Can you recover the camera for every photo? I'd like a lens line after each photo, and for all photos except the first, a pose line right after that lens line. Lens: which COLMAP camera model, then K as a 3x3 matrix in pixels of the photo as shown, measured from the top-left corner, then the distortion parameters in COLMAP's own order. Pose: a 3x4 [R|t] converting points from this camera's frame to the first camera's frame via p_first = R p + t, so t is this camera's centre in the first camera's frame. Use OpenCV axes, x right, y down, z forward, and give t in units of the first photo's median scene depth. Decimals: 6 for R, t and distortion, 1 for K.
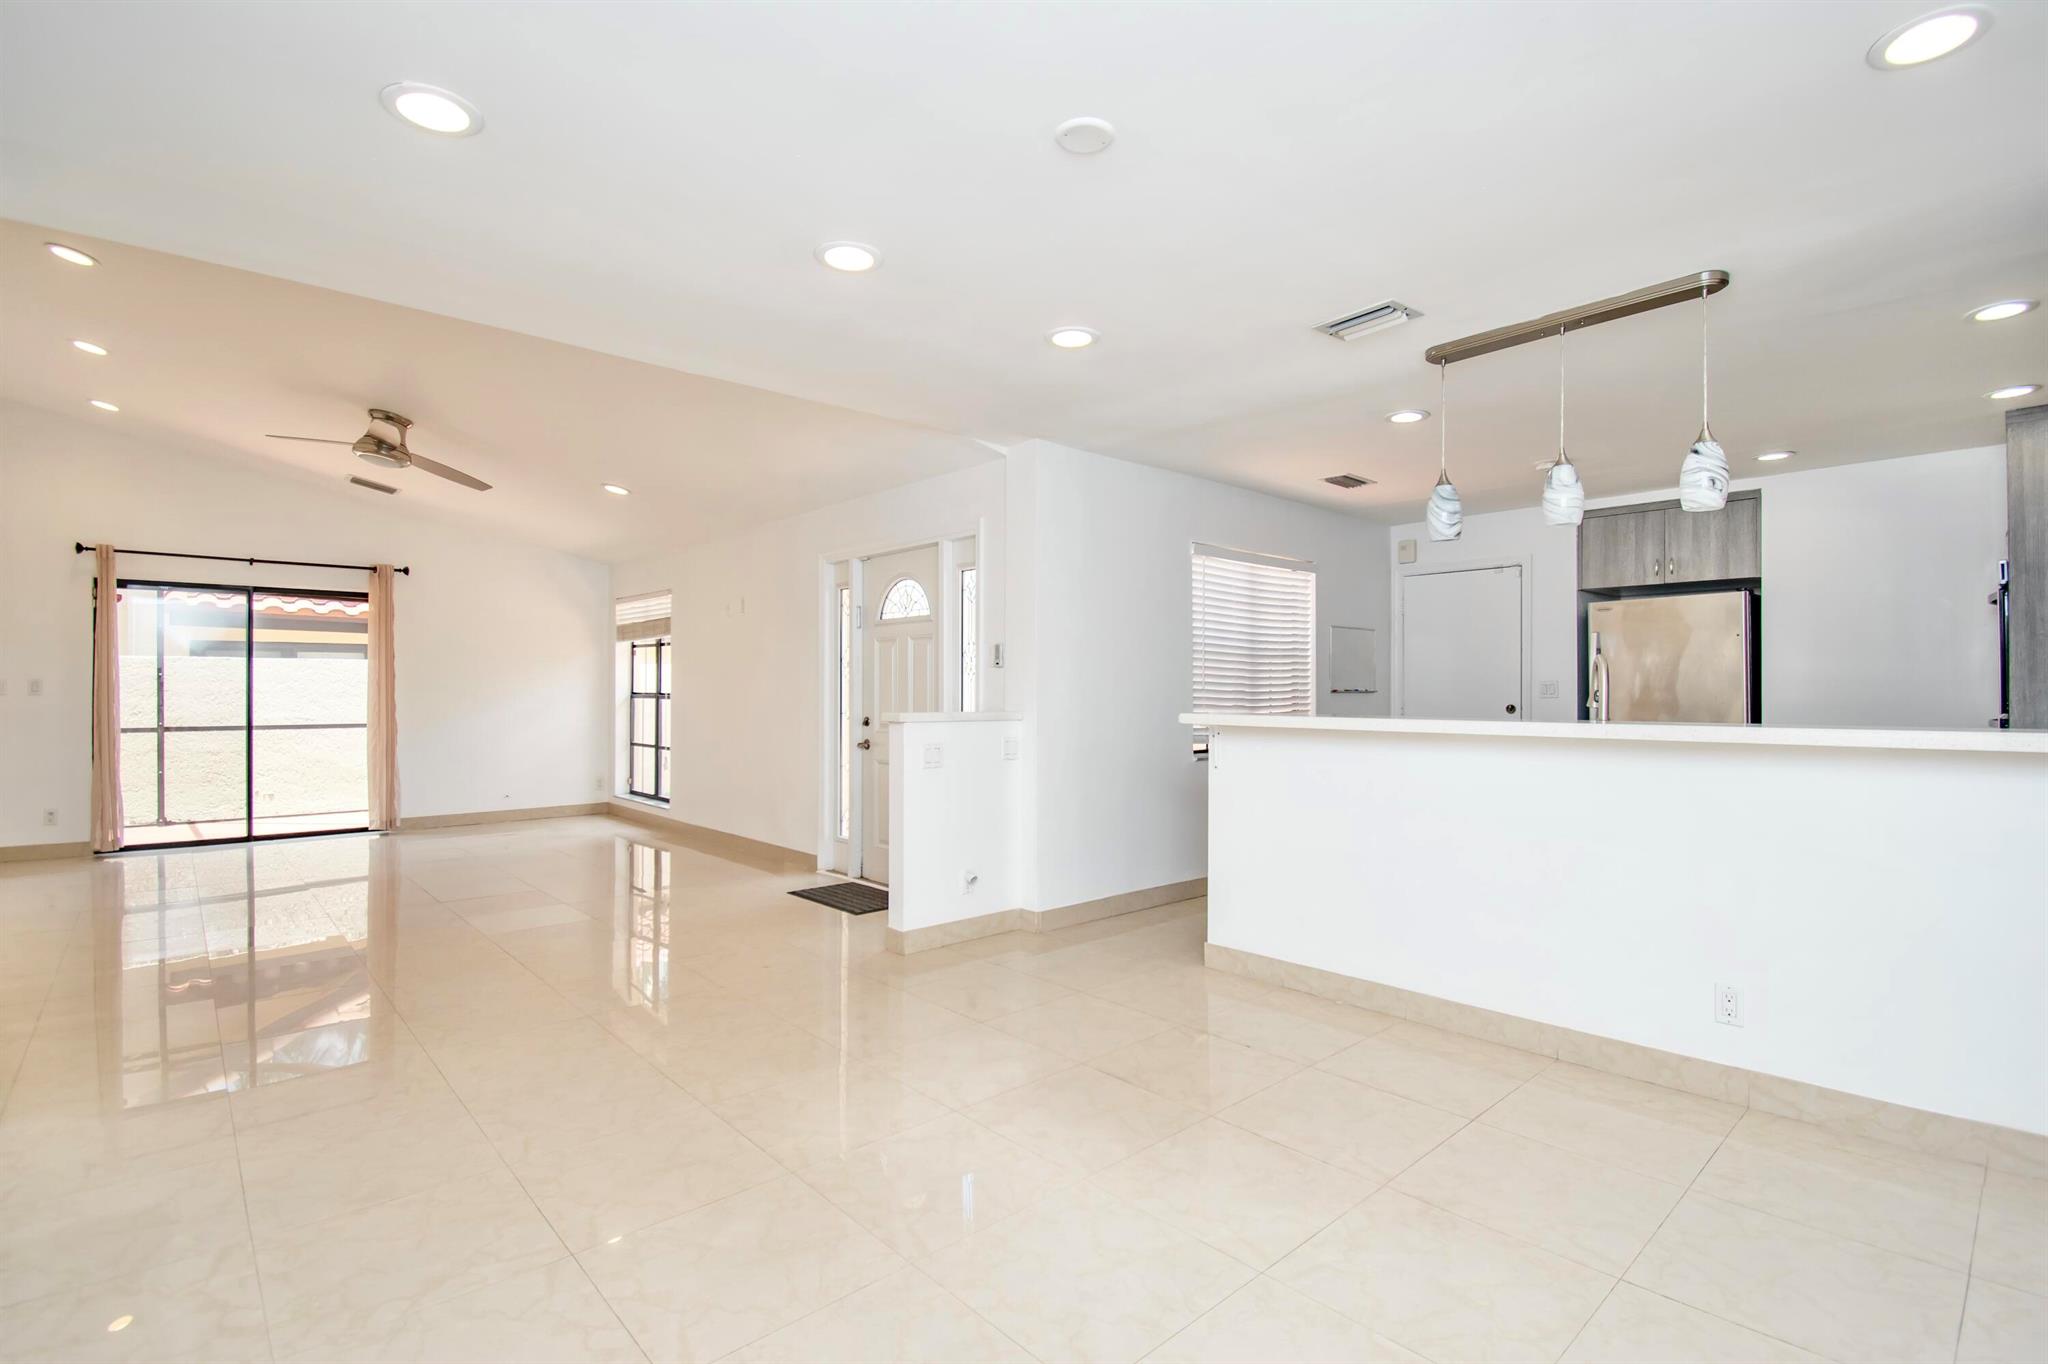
lens RADIAL K [[950.1, 0, 1027.5], [0, 950.1, 695.2], [0, 0, 1]] dist [0.001856, -0.015771]
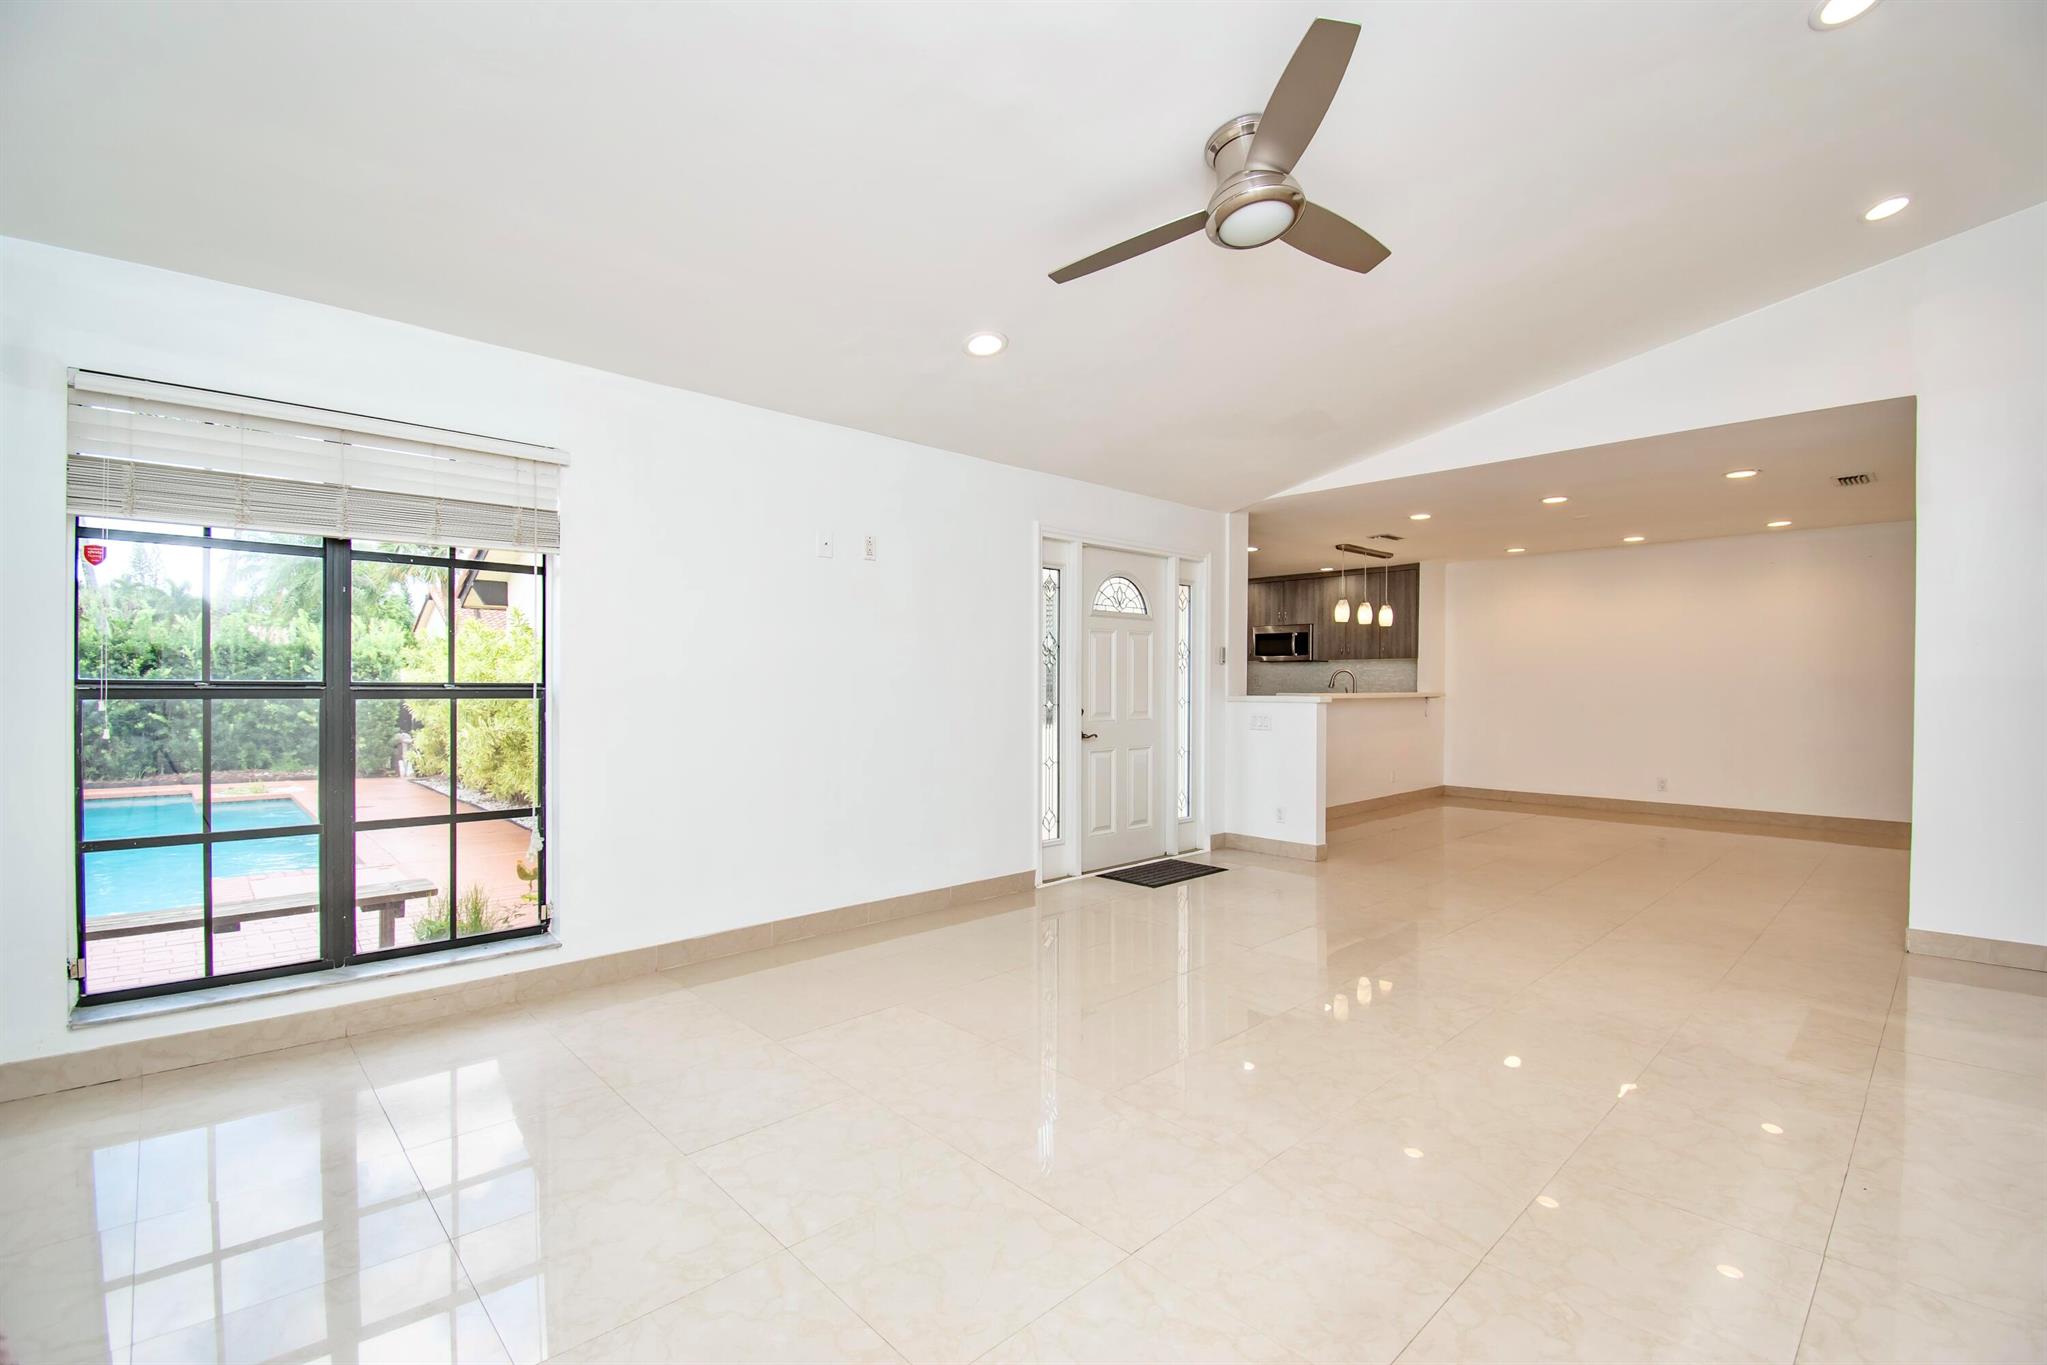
lens RADIAL K [[916.6, 0, 1023.5], [0, 916.6, 682.5], [0, 0, 1]] dist [0.000120, -0.011066]
pose [[-0.026307, 0.001197, 0.999653, -0.985606], [0.003948, 0.999992, -0.001093, -0.001136], [-0.999646, 0.003918, -0.026312, 0.959531]]
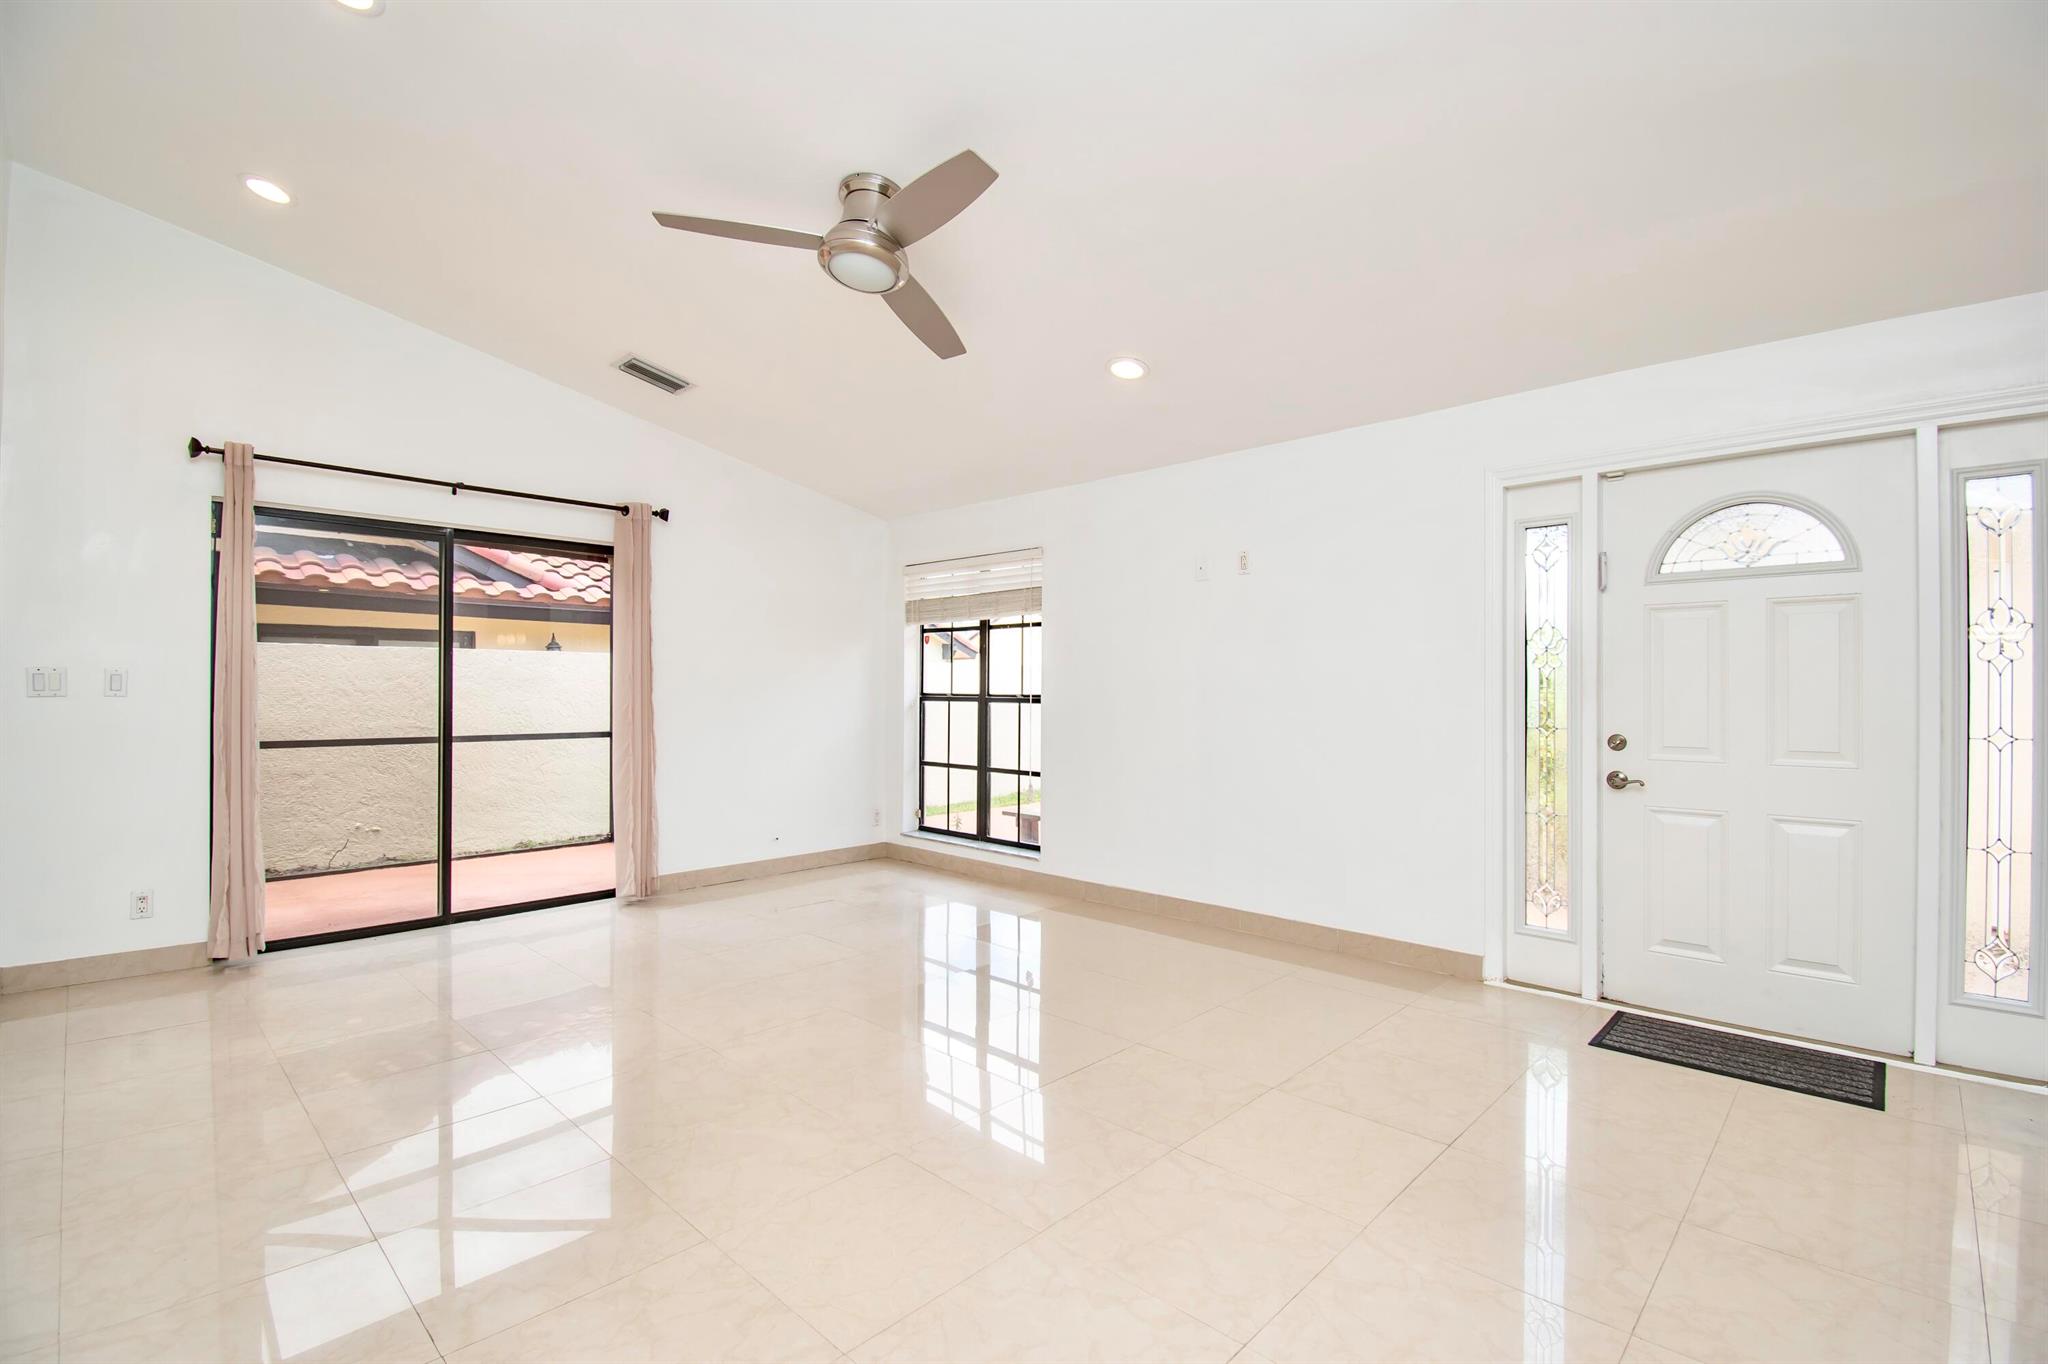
lens RADIAL K [[911.5, 0, 1024.0], [0, 911.5, 682.0], [0, 0, 1]] dist [-0.001159, -0.004731]
pose [[0.998071, 0.002907, 0.062012, -0.522902], [-0.001922, 0.999871, -0.015933, -0.000536], [-0.062050, 0.015784, 0.997948, 0.394004]]
